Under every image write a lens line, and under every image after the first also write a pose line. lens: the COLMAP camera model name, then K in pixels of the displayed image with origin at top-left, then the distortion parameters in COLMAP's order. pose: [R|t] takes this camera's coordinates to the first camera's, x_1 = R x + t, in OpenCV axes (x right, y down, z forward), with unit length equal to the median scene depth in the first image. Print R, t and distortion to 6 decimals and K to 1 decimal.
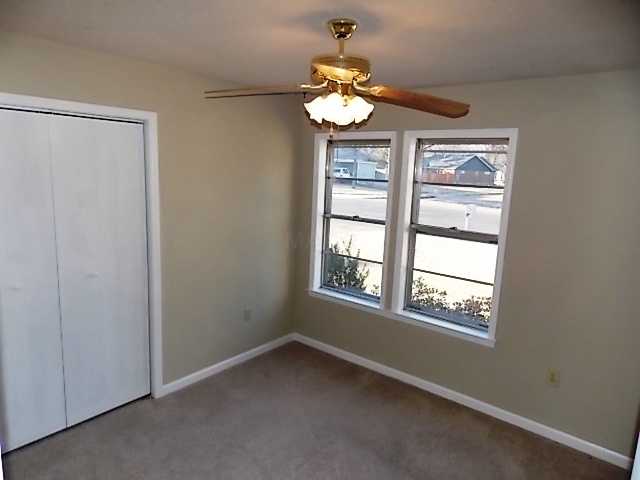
lens RADIAL K [[425.4, 0, 320.0], [0, 425.4, 240.0], [0, 0, 1]] dist [-0.013275, -0.001572]
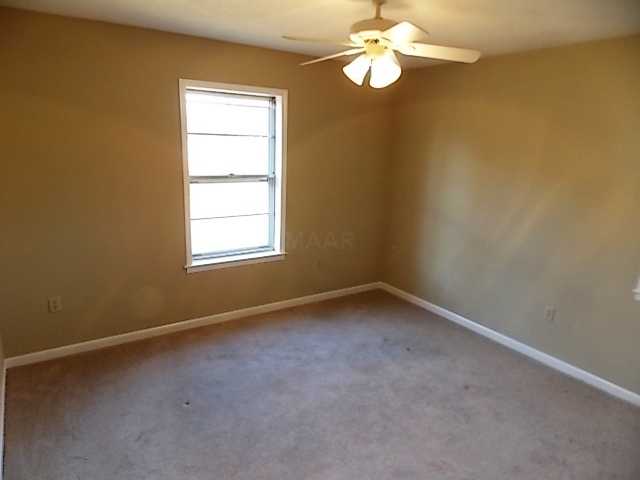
lens RADIAL K [[425.4, 0, 320.0], [0, 425.4, 240.0], [0, 0, 1]] dist [-0.013275, -0.001572]
pose [[0.943504, 0.026314, -0.330315, 0.258075], [-0.004804, 0.997823, 0.065768, 0.064779], [0.331327, -0.060466, 0.941577, -0.133035]]
